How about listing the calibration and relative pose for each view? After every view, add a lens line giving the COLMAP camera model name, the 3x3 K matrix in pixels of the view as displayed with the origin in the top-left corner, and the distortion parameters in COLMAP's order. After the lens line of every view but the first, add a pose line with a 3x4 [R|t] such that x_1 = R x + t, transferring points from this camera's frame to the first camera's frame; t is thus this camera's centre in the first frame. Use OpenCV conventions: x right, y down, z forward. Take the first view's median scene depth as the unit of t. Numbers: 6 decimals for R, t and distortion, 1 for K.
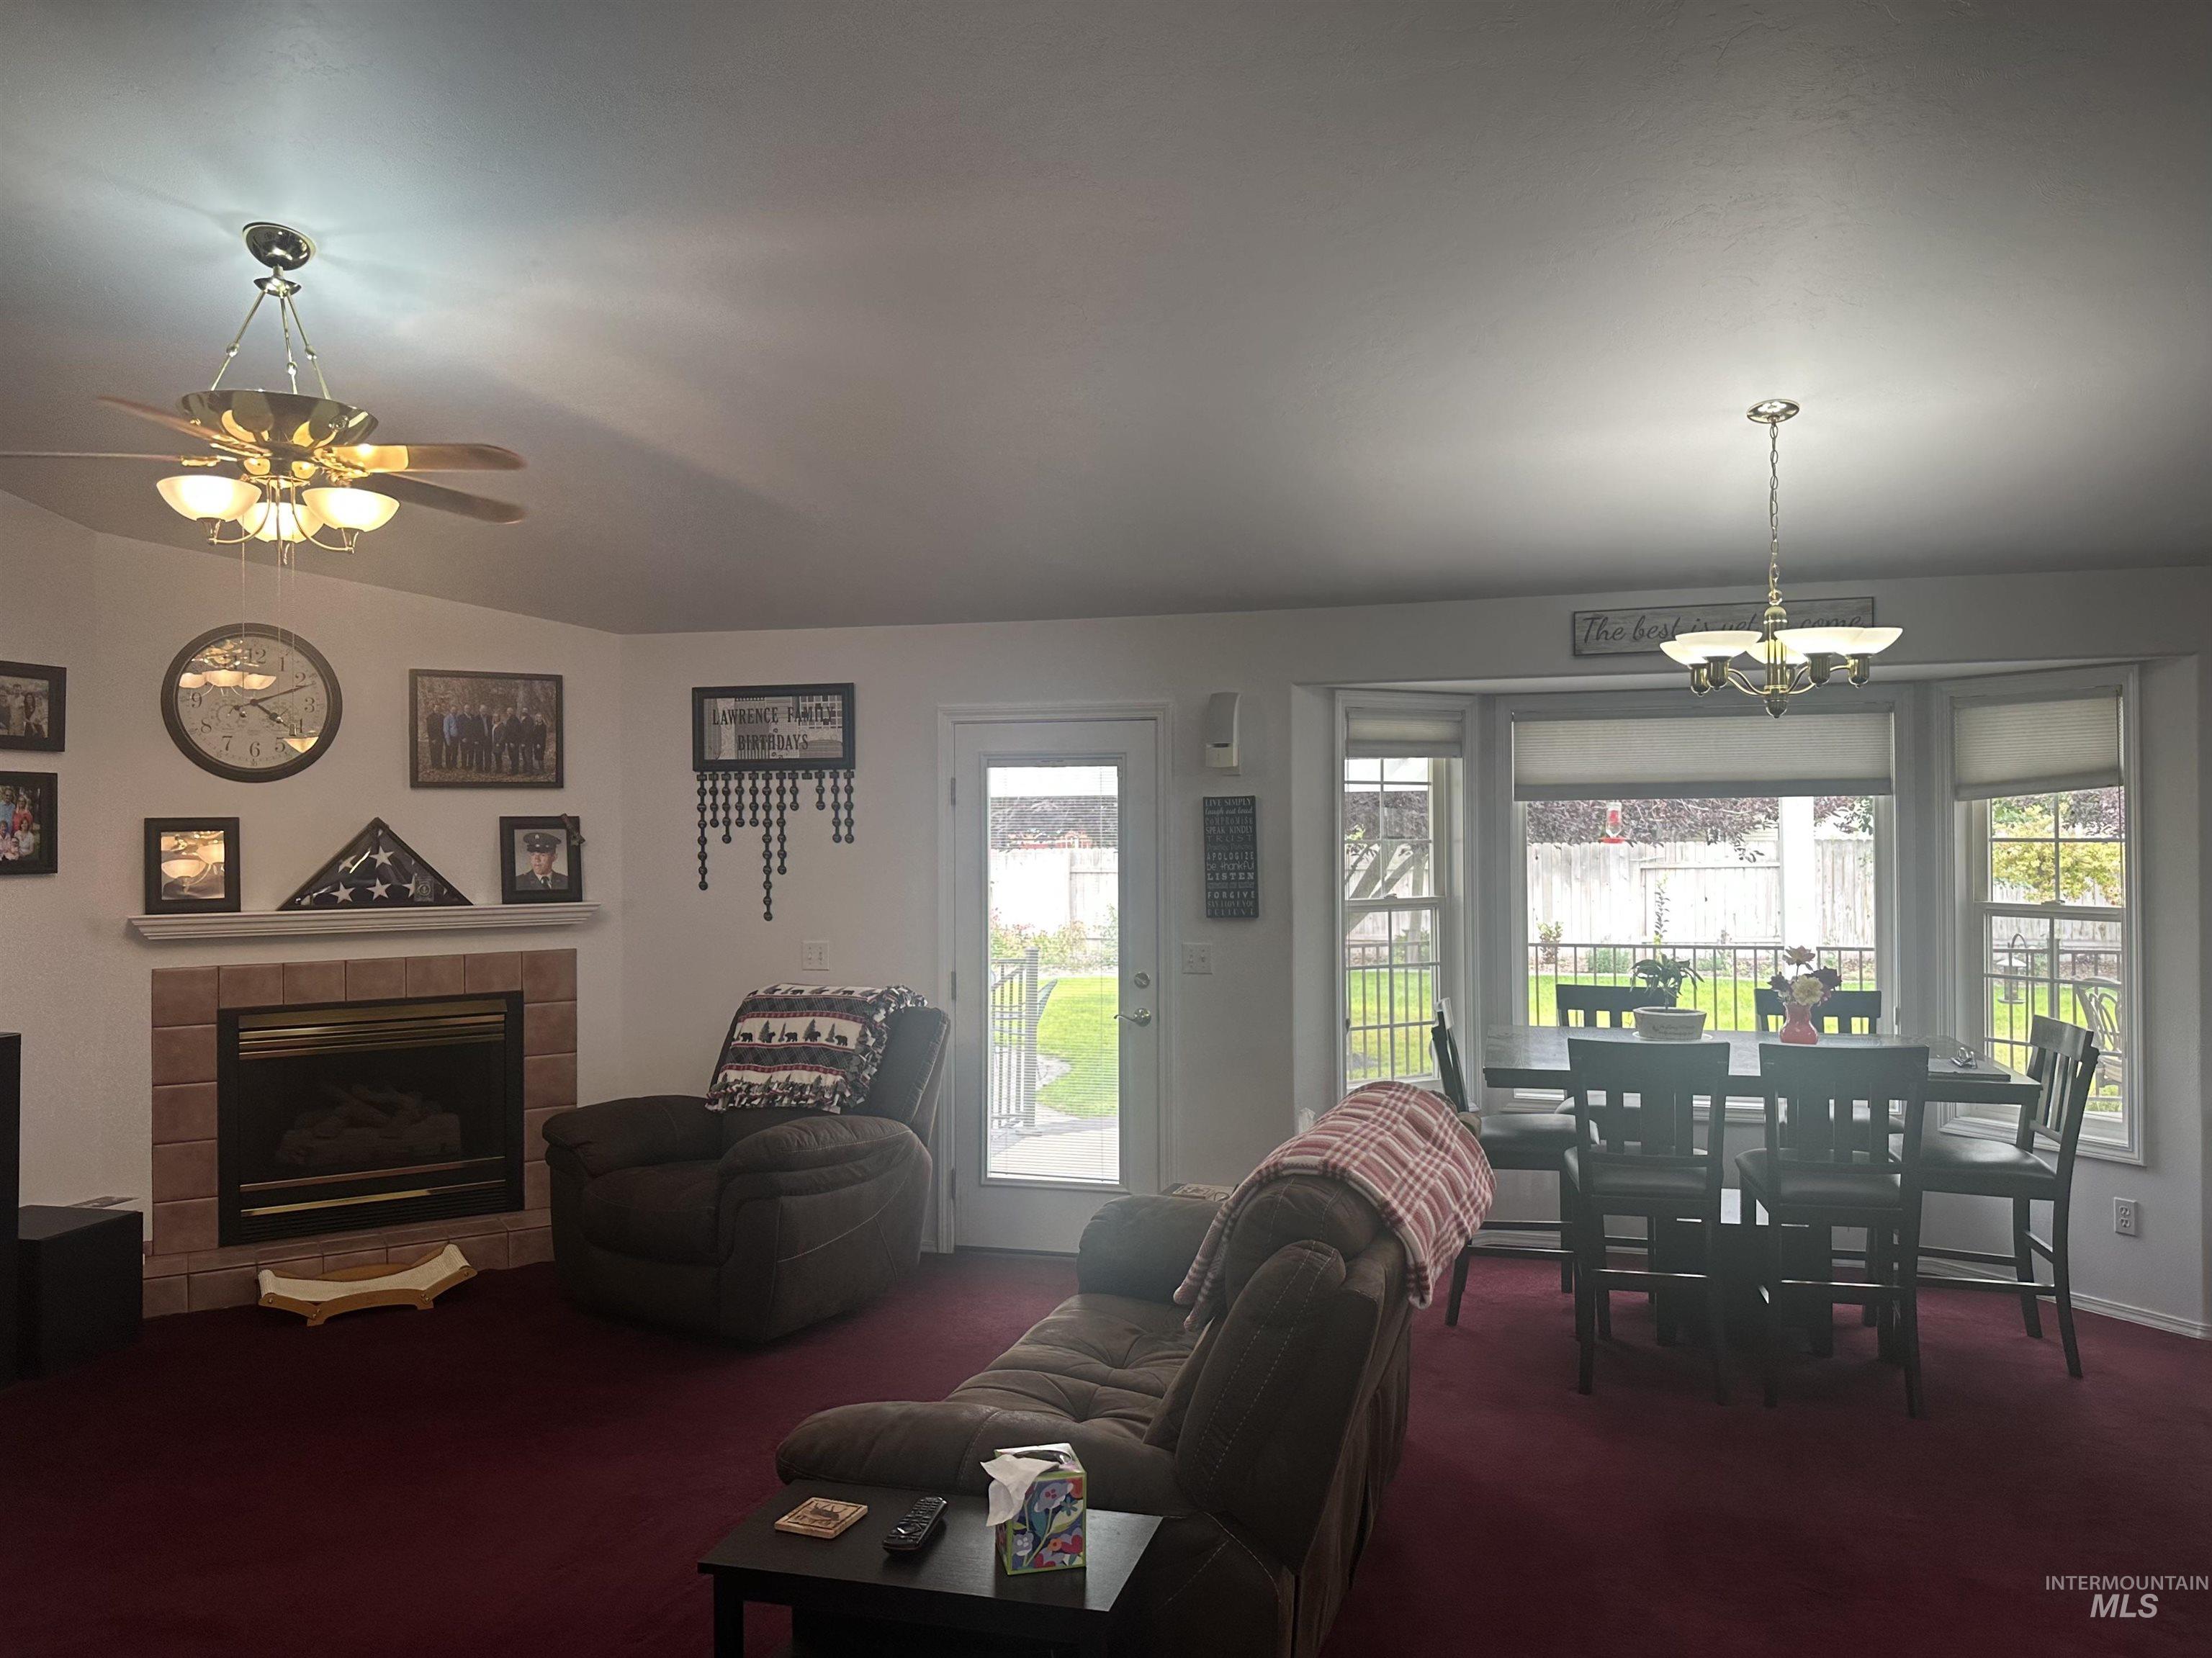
lens RADIAL K [[1512.7, 0, 1151.3], [0, 1512.7, 823.0], [0, 0, 1]] dist [0.051836, -0.106335]
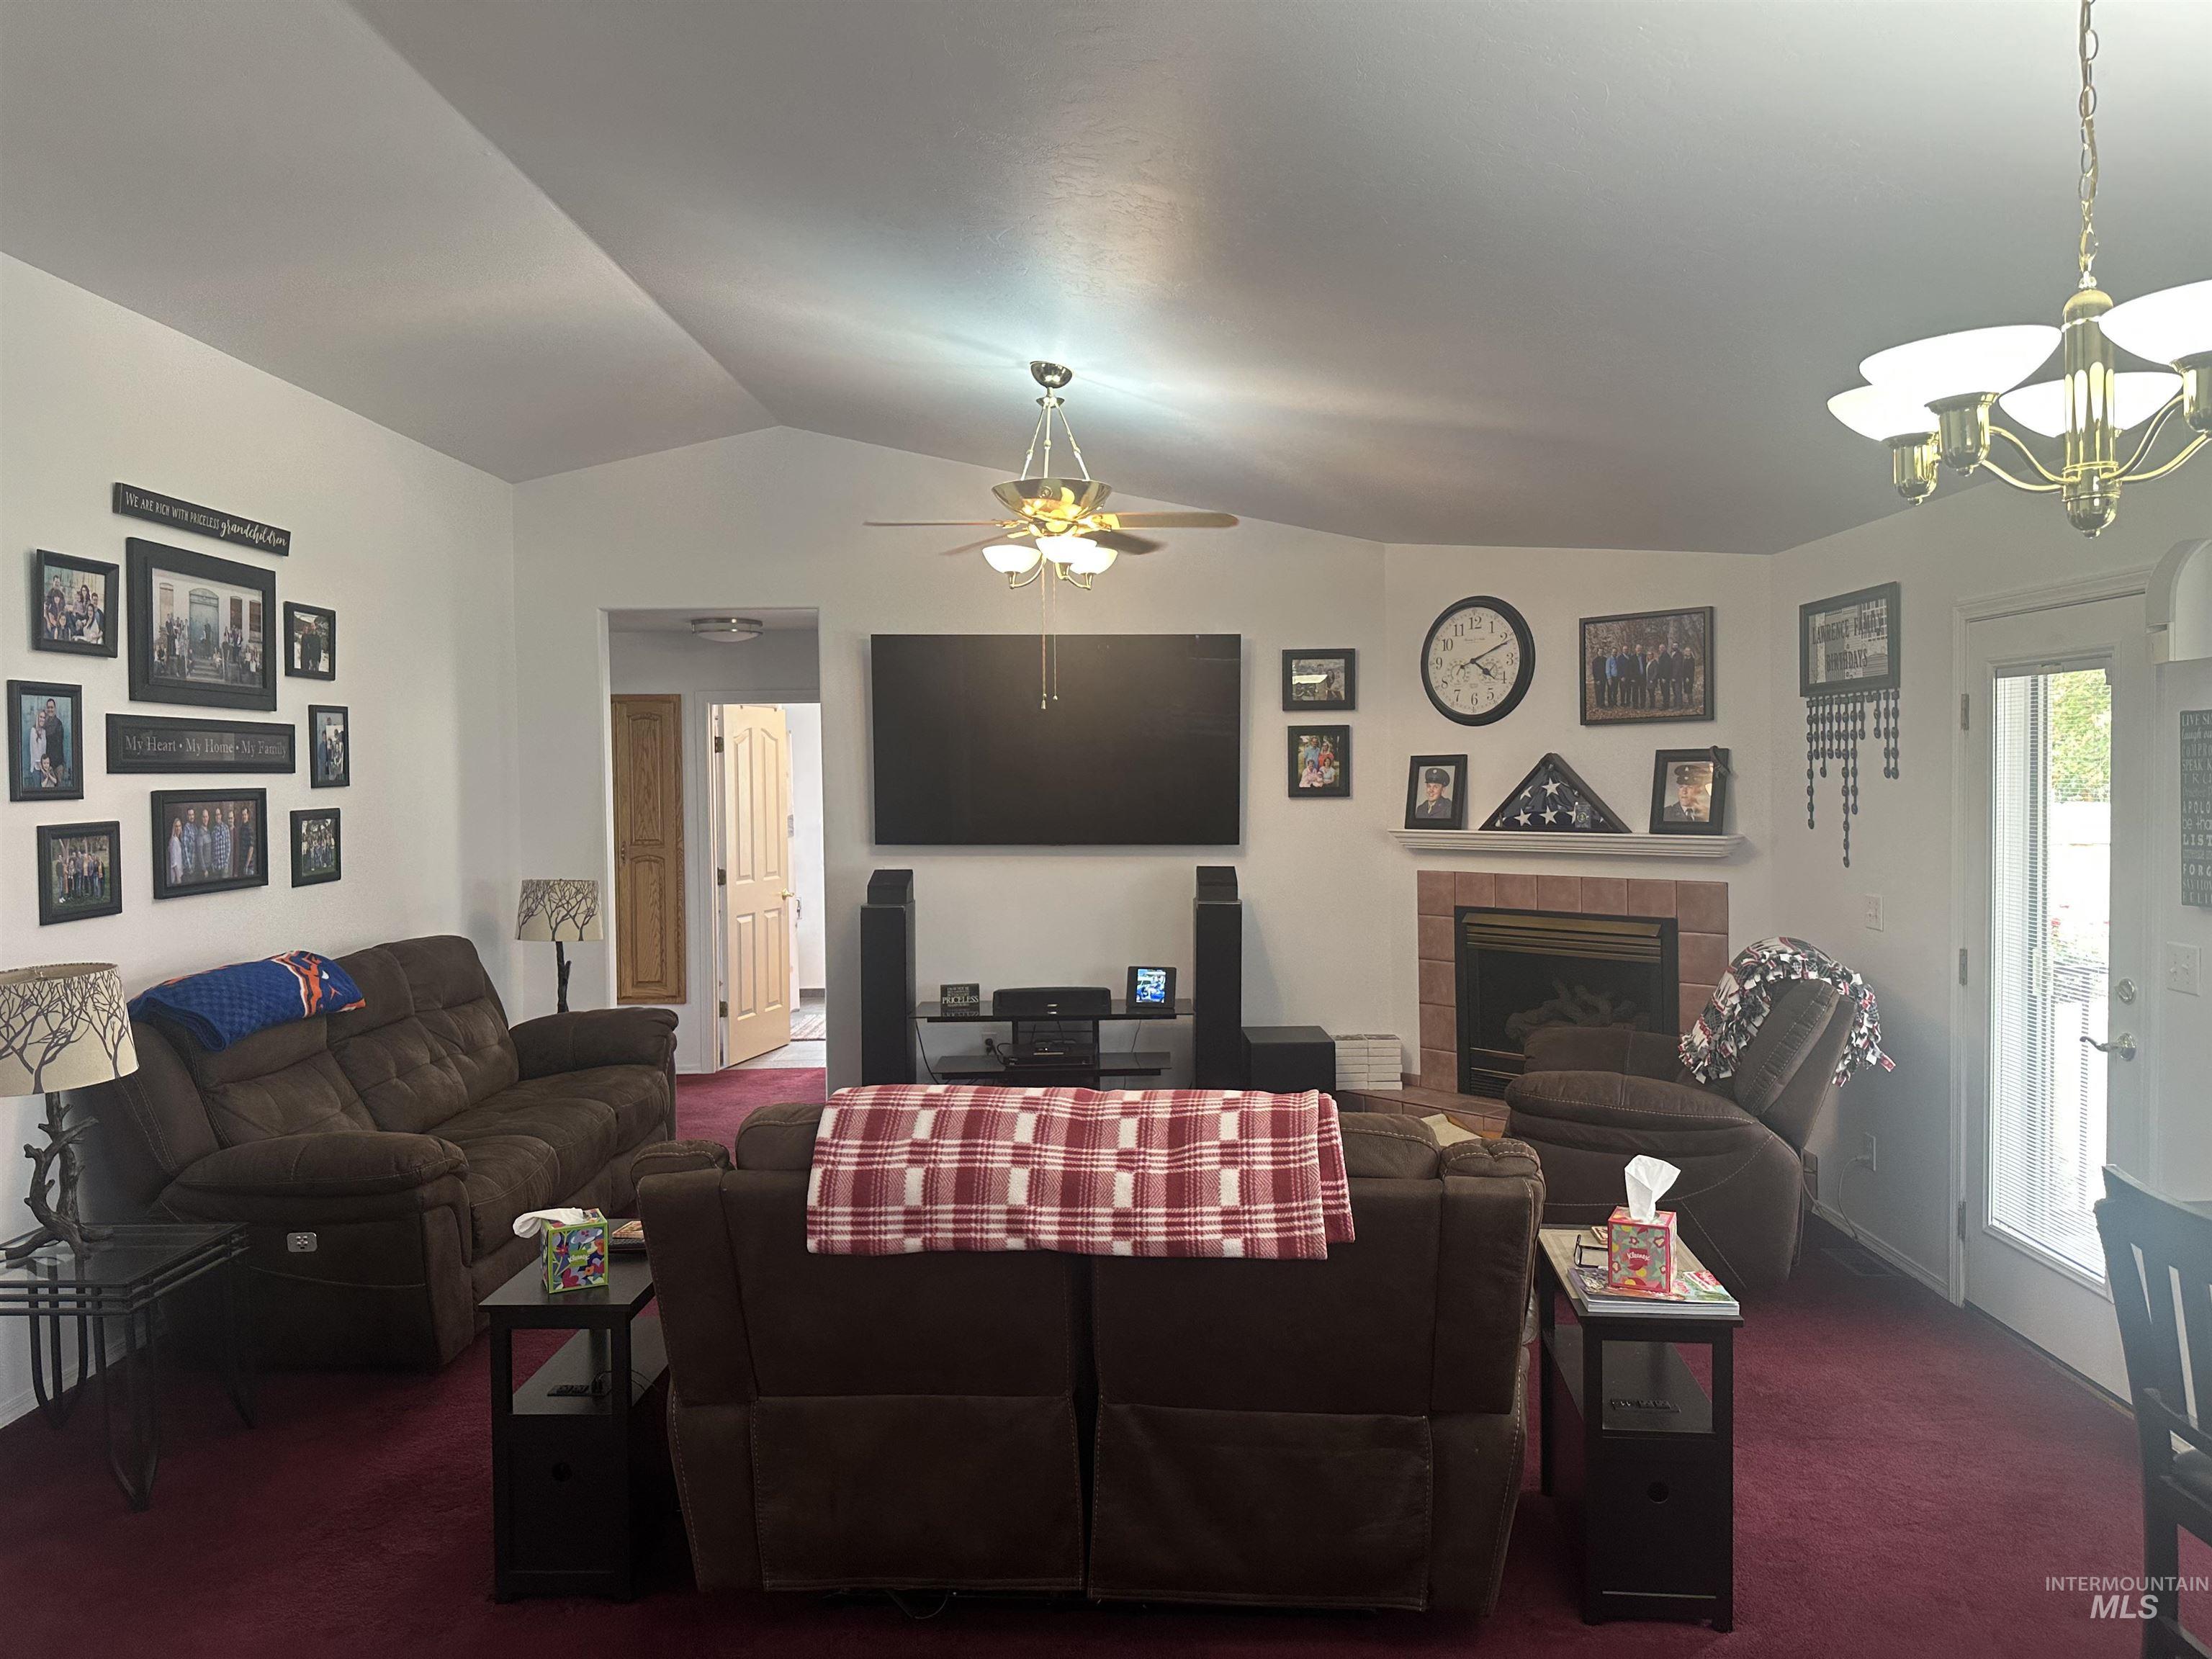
lens RADIAL K [[1512.8, 0, 1151.3], [0, 1512.8, 823.5], [0, 0, 1]] dist [0.051836, -0.106335]
pose [[0.232962, 0.037152, -0.971776, 0.525505], [0.015470, 0.999002, 0.041902, -0.003000], [0.972363, -0.024795, 0.232155, 0.433474]]
